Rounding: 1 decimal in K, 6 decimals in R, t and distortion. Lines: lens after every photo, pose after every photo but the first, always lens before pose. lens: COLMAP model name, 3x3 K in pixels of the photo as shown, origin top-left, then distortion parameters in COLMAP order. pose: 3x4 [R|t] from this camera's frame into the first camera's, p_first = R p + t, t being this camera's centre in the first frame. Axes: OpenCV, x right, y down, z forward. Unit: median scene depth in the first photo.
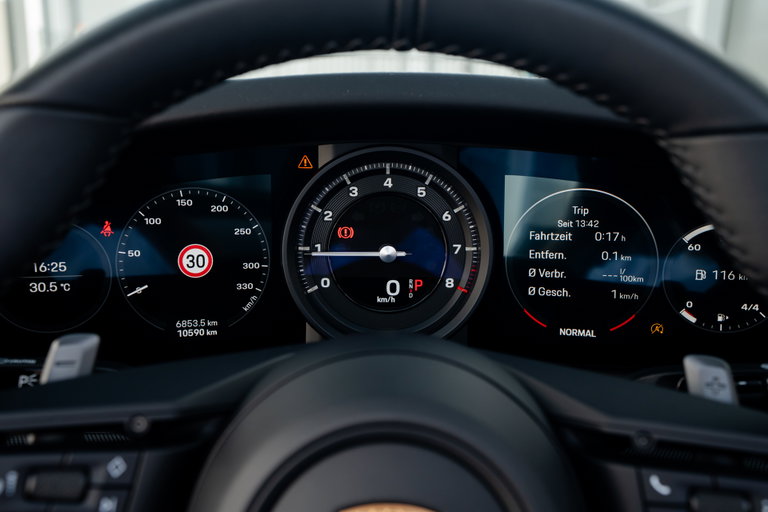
lens RADIAL K [[735.0, 0, 387.9], [0, 735.0, 295.8], [0, 0, 1]] dist [0.079232, 0.000000]
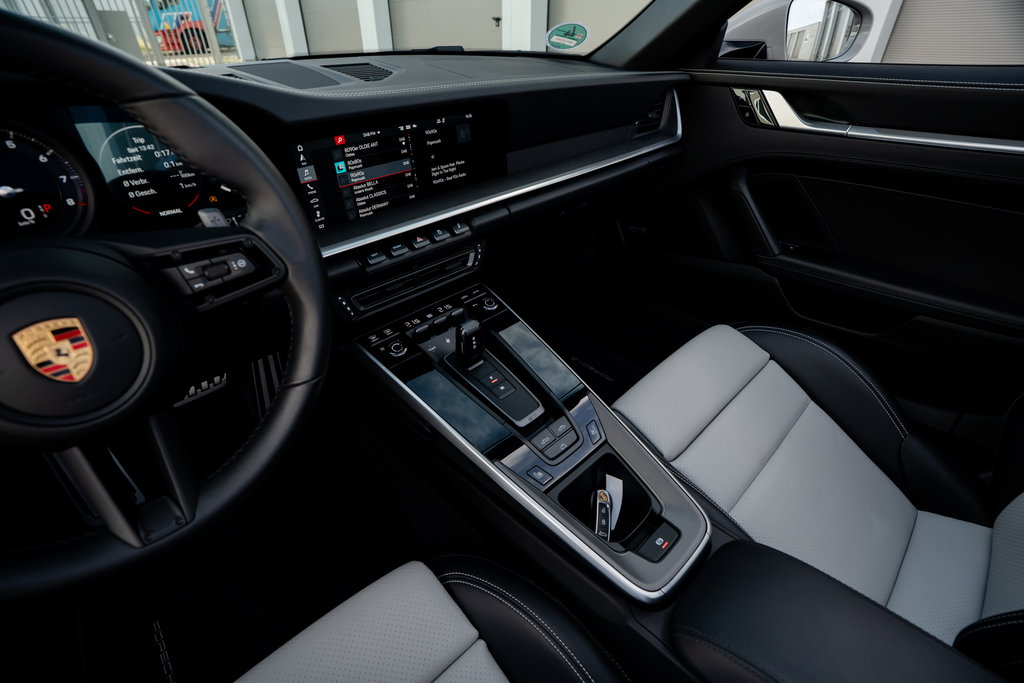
lens RADIAL K [[473.9, 0, 509.3], [0, 473.9, 336.8], [0, 0, 1]] dist [-0.045571, 0.010711]
pose [[0.739785, -0.396894, 0.543316, 0.137354], [0.190848, 0.898106, 0.396210, 0.034327], [-0.645209, -0.189419, 0.740152, -0.421381]]
